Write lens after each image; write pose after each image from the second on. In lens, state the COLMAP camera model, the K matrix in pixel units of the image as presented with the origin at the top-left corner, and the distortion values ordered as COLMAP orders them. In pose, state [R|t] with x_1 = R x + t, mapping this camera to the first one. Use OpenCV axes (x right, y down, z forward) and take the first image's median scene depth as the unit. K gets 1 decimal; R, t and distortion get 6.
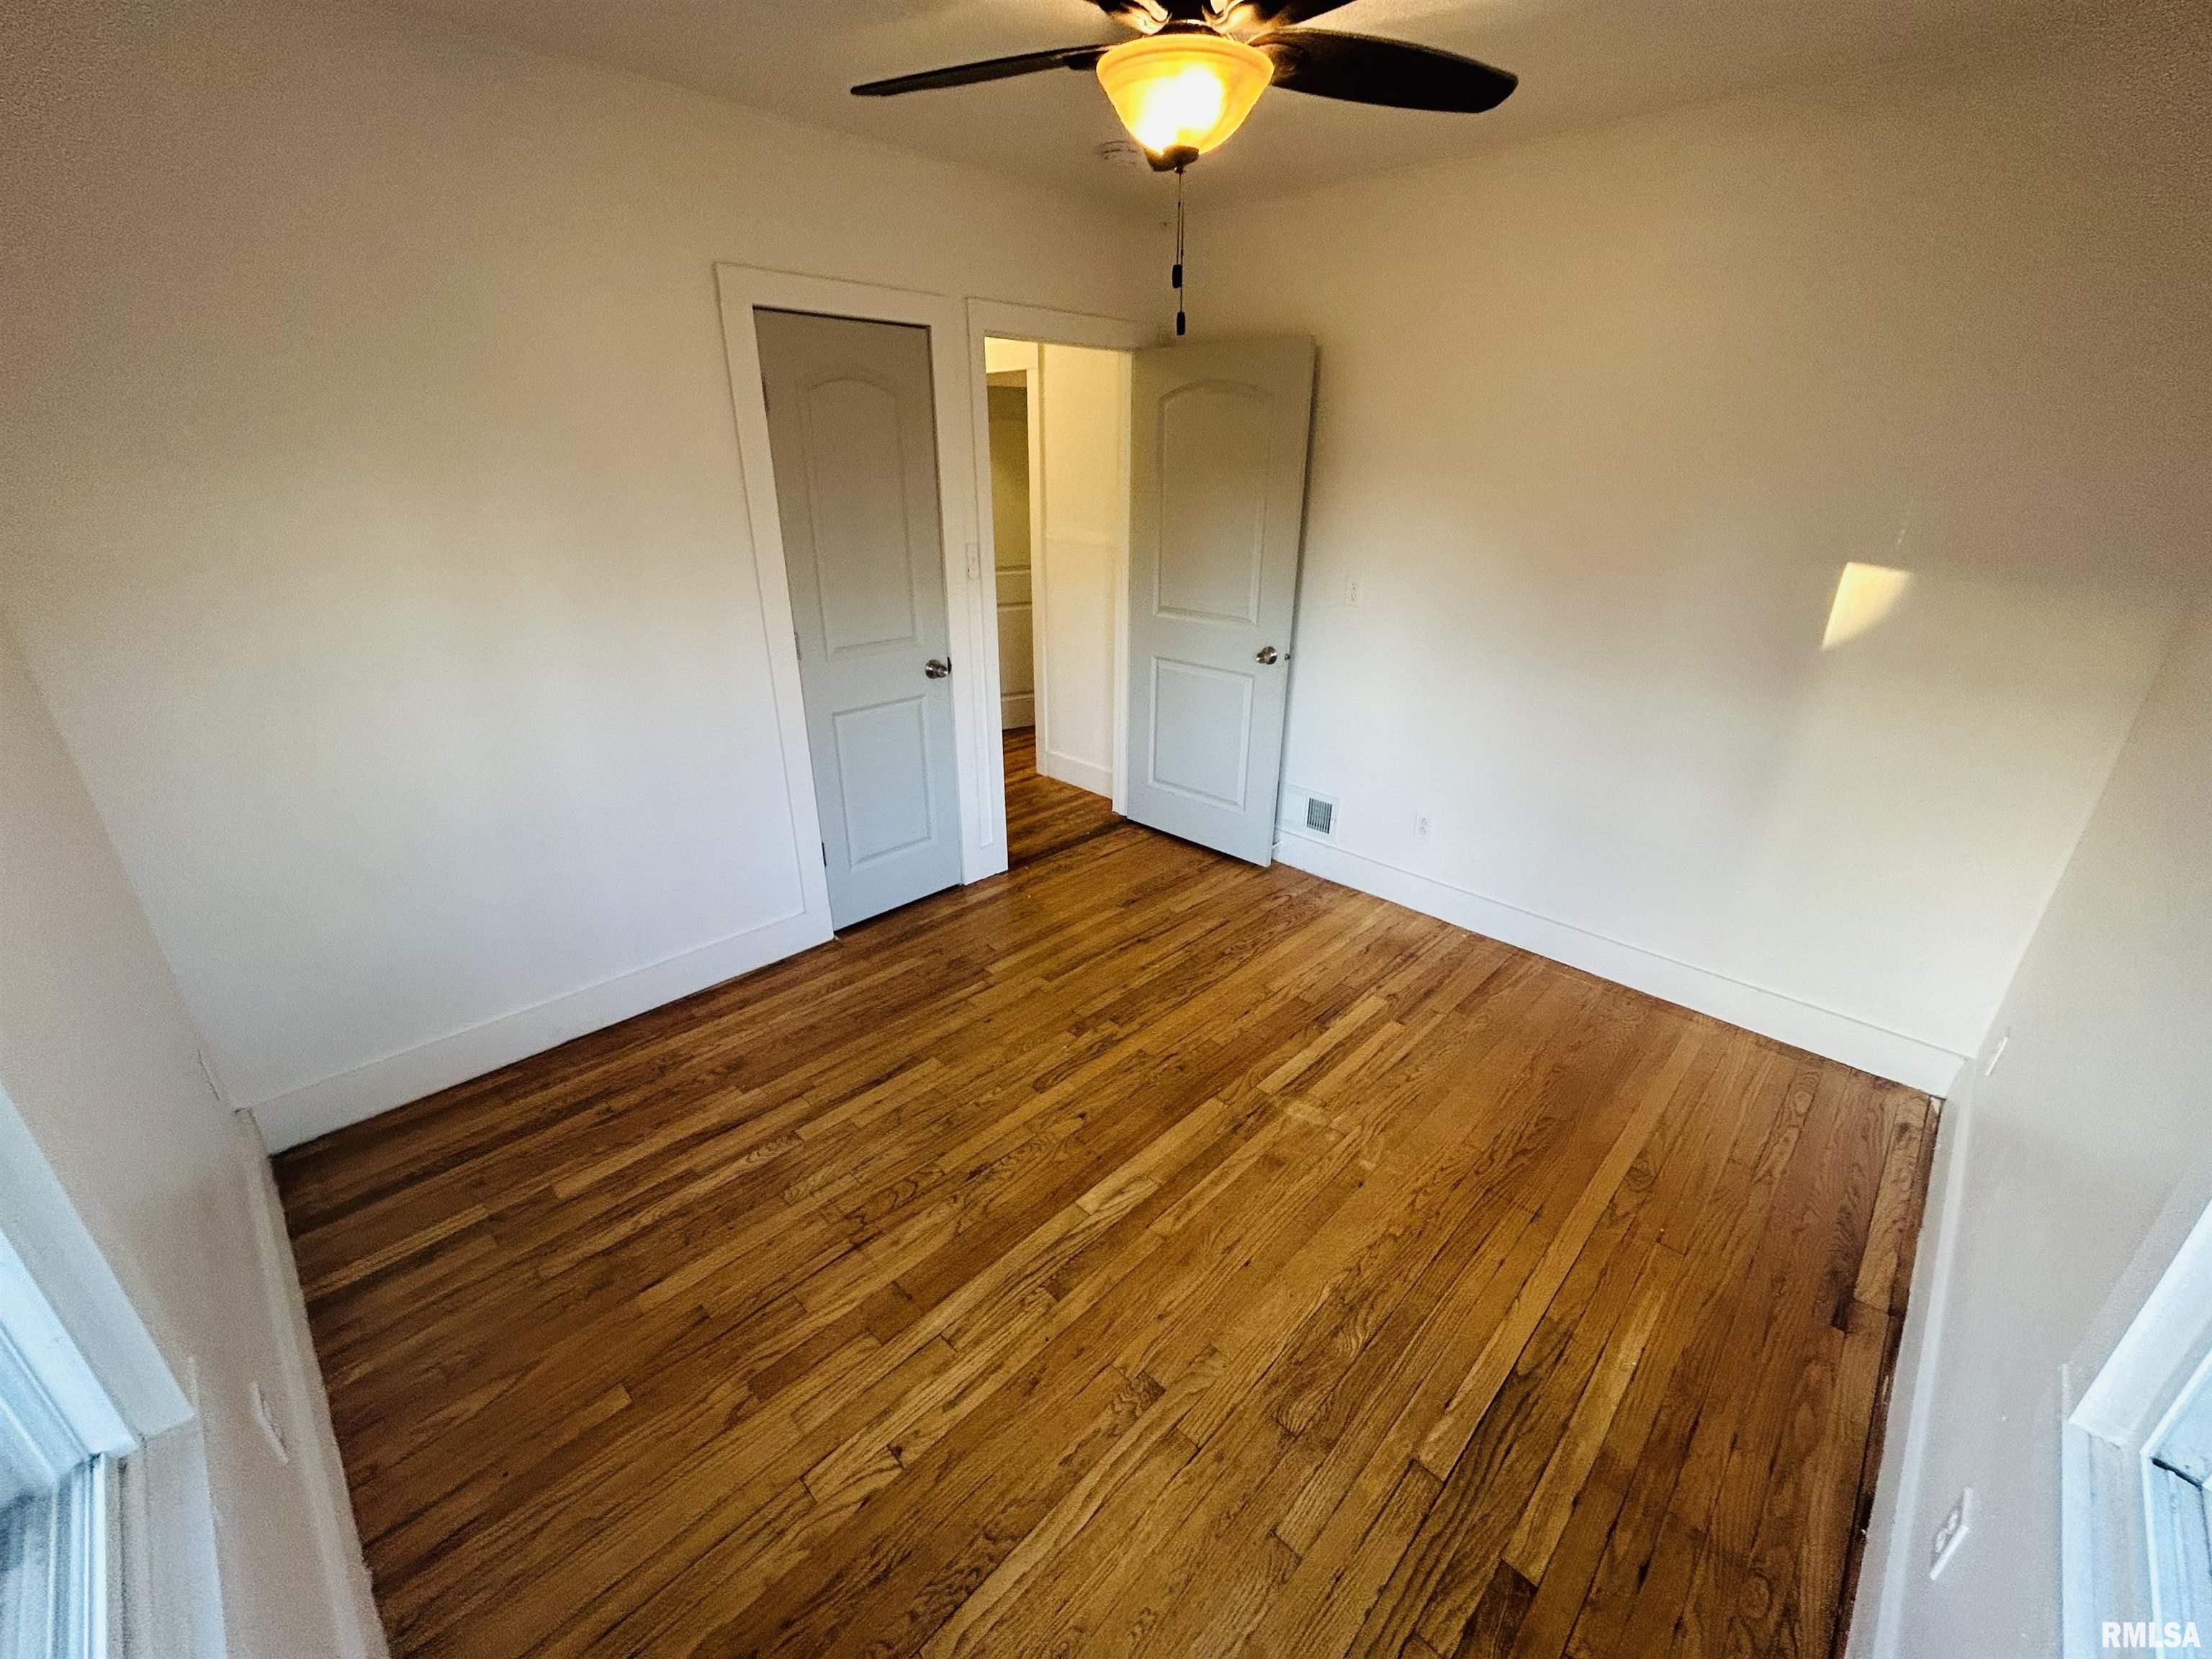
lens RADIAL K [[892.0, 0, 1103.5], [0, 892.0, 825.7], [0, 0, 1]] dist [-0.001090, 0.000387]
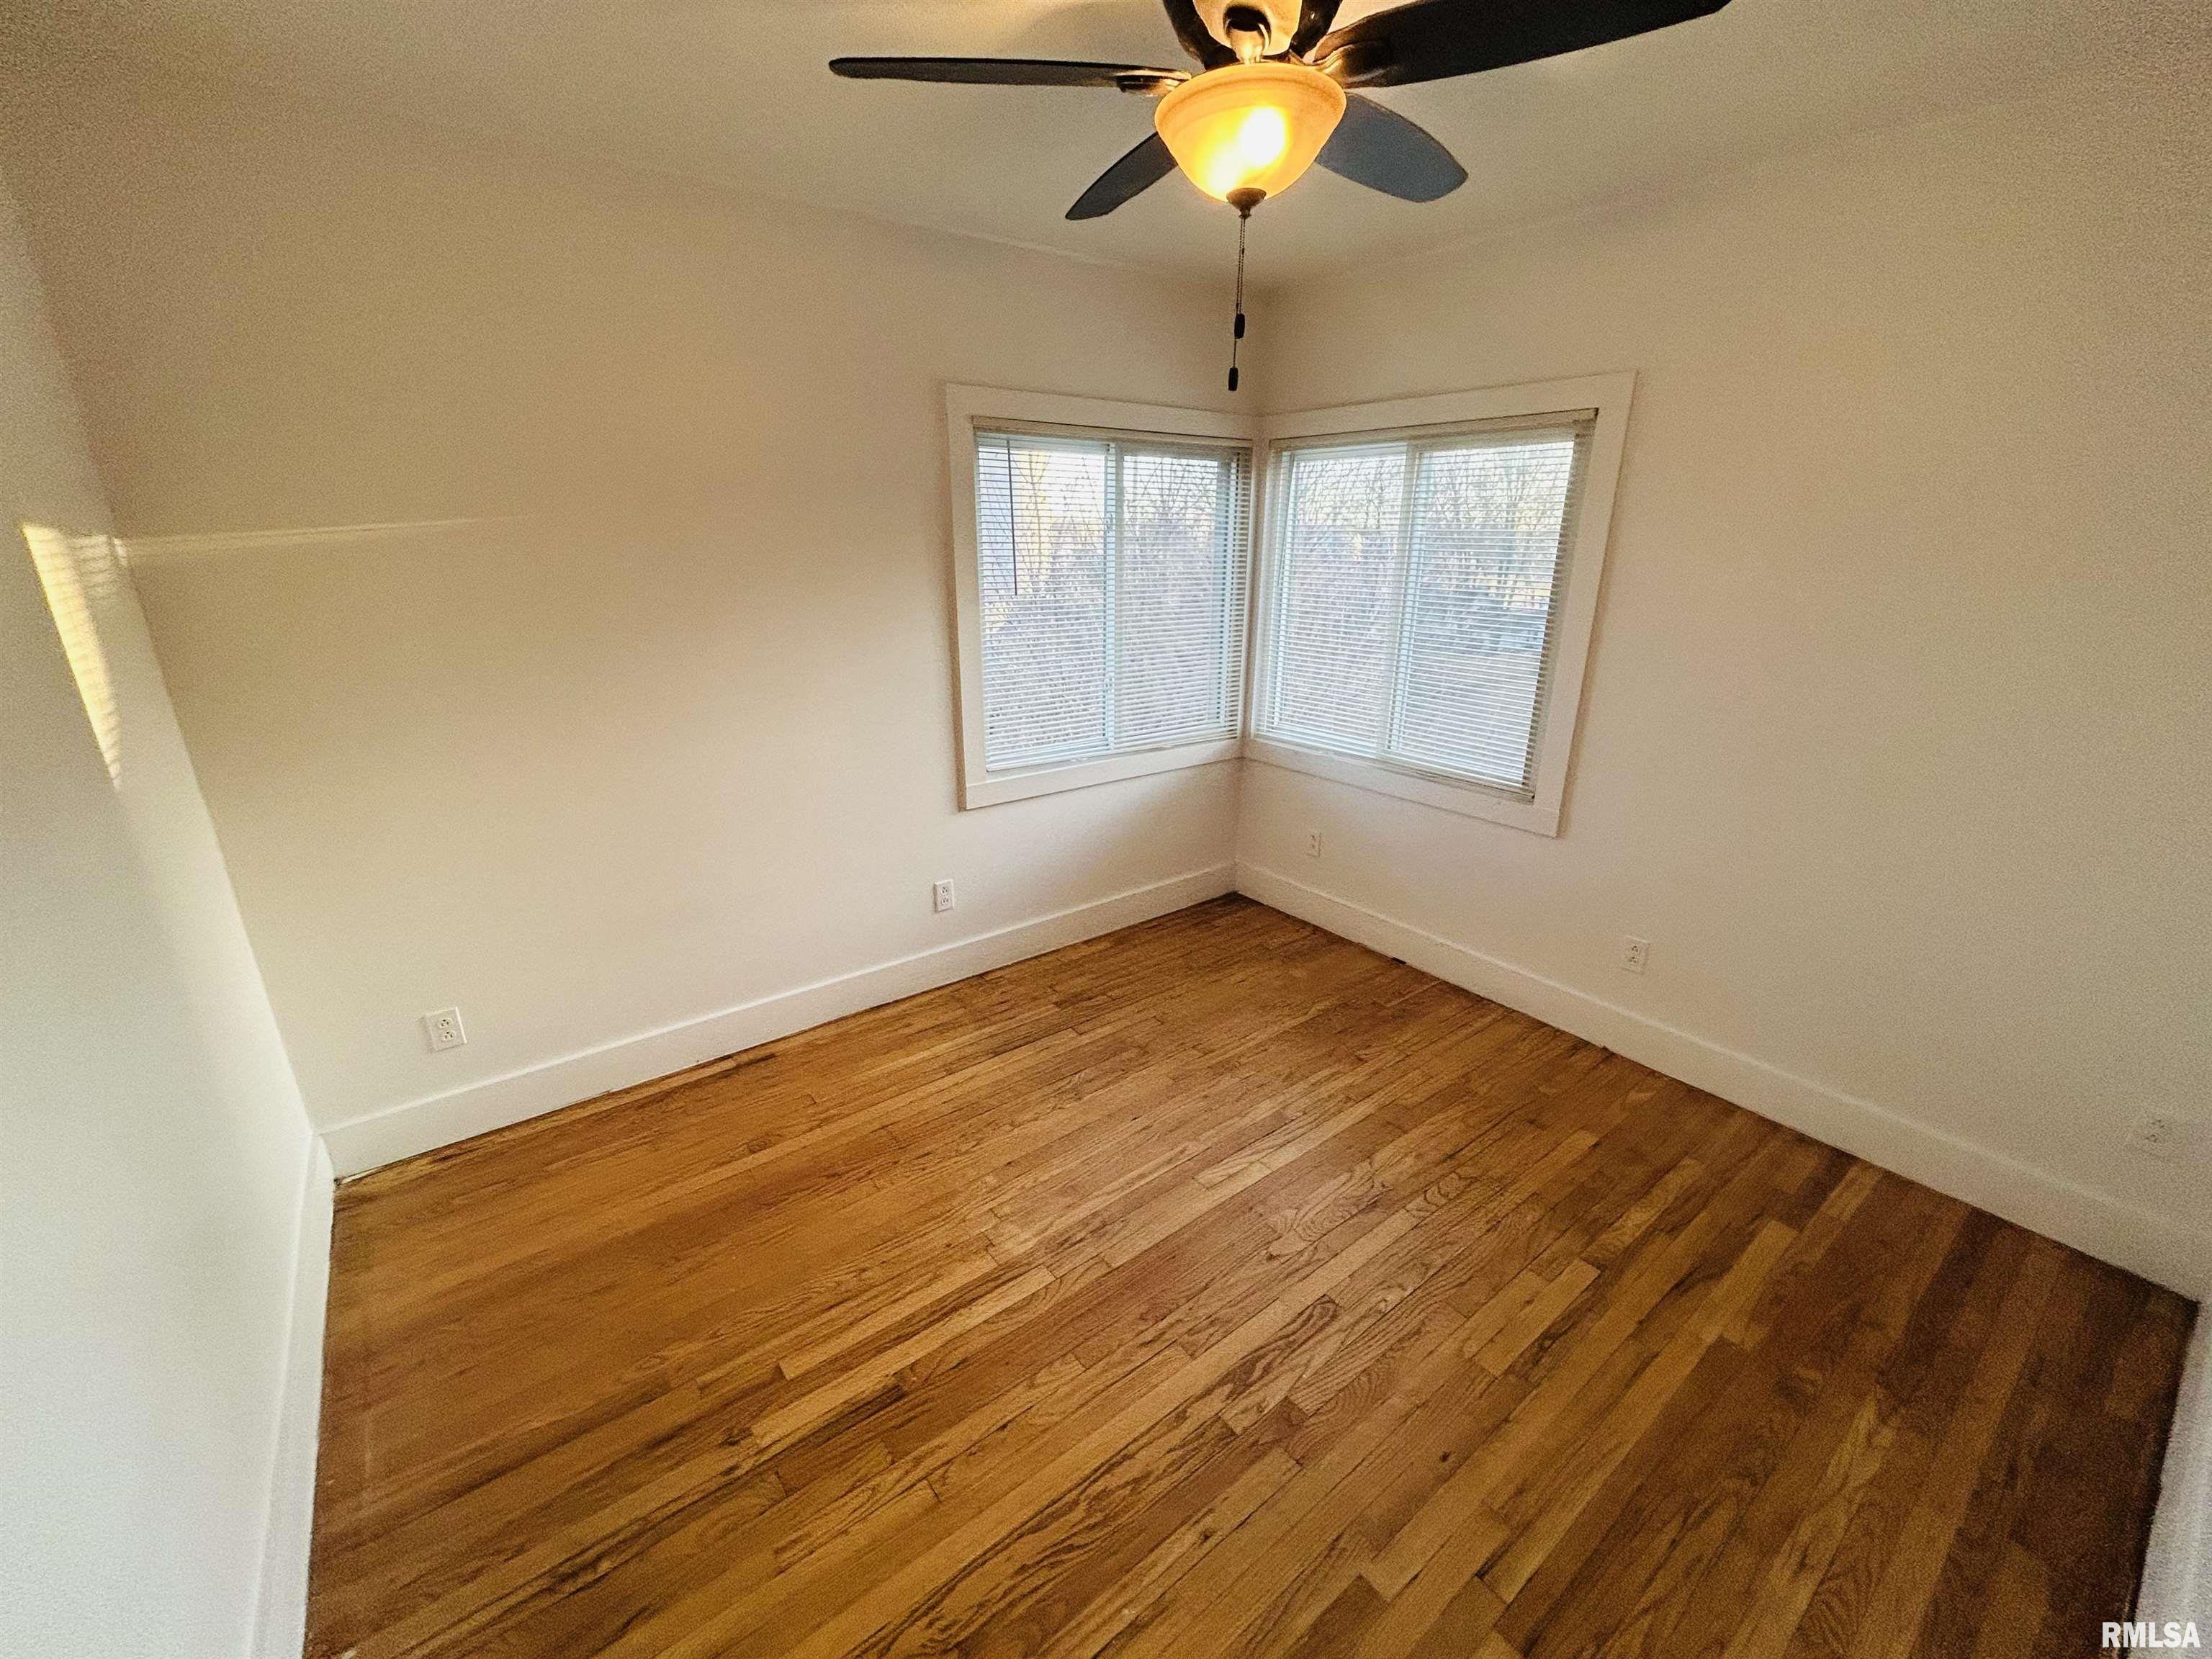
lens RADIAL K [[892.0, 0, 1103.5], [0, 892.0, 825.7], [0, 0, 1]] dist [-0.001090, 0.000387]
pose [[-0.989186, -0.058817, 0.134353, 0.048479], [0.044017, 0.754774, 0.654506, -0.604424], [-0.139902, 0.653342, -0.744024, 1.477328]]
